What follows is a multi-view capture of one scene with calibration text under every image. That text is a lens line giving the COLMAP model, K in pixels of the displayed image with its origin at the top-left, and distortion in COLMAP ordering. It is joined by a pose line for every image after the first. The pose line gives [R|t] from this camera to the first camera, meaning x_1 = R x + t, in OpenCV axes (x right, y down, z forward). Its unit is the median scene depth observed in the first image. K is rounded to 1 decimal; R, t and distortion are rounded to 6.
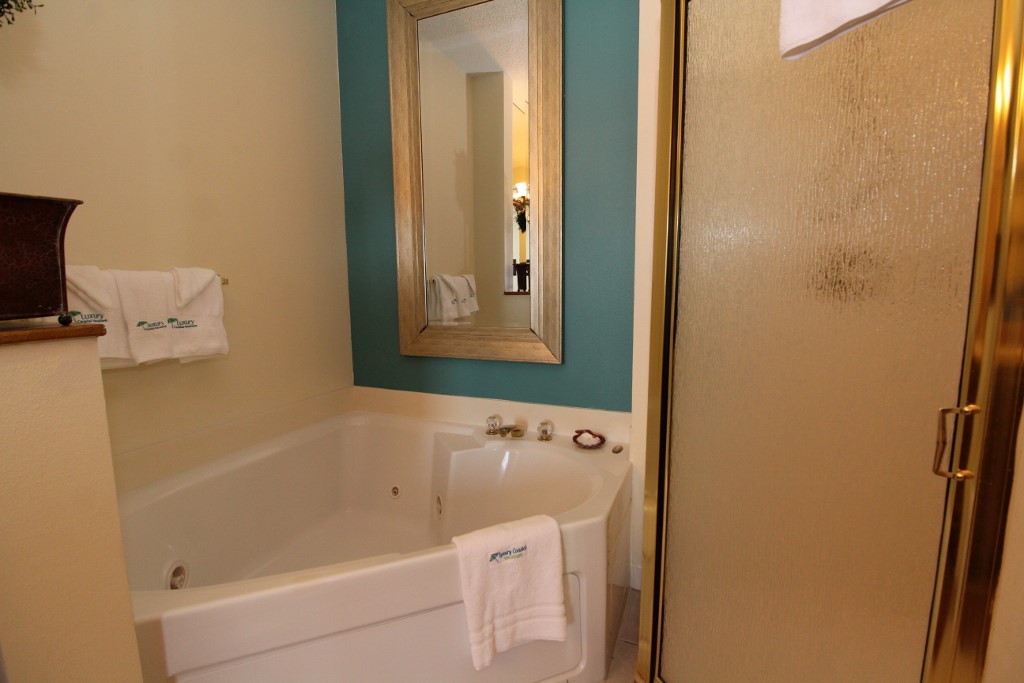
lens RADIAL K [[478.9, 0, 512.0], [0, 478.9, 341.5], [0, 0, 1]] dist [0.000825, -0.012287]
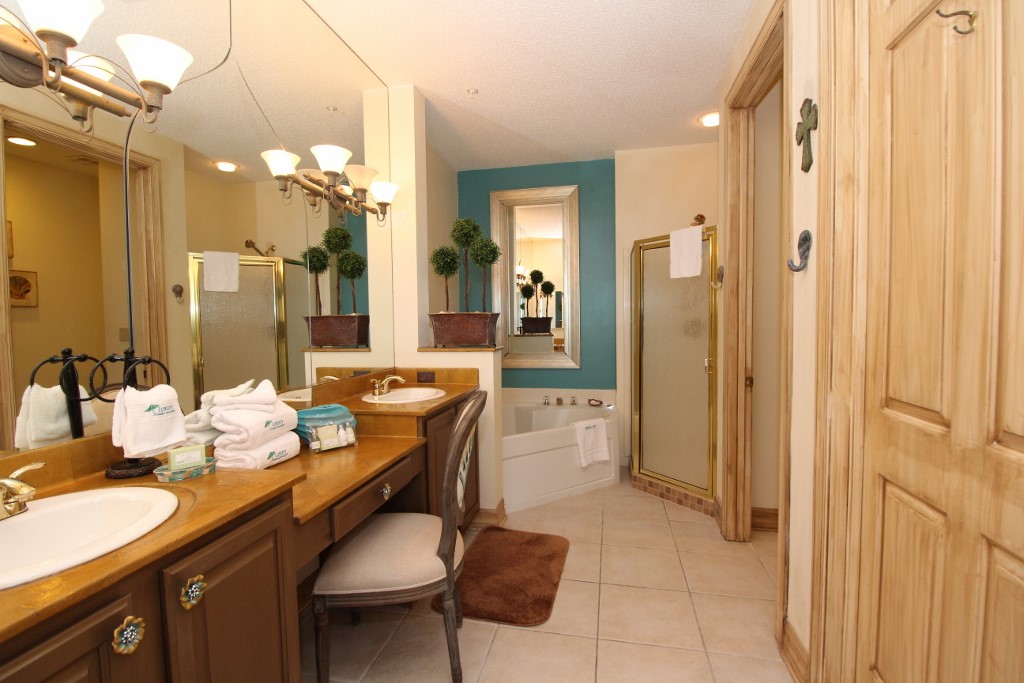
lens RADIAL K [[478.9, 0, 512.0], [0, 478.9, 341.5], [0, 0, 1]] dist [0.000825, -0.012287]
pose [[0.982895, -0.014900, 0.183562, -0.607179], [0.025582, 0.998105, -0.055962, 0.038659], [-0.182380, 0.059701, 0.981414, -1.088718]]
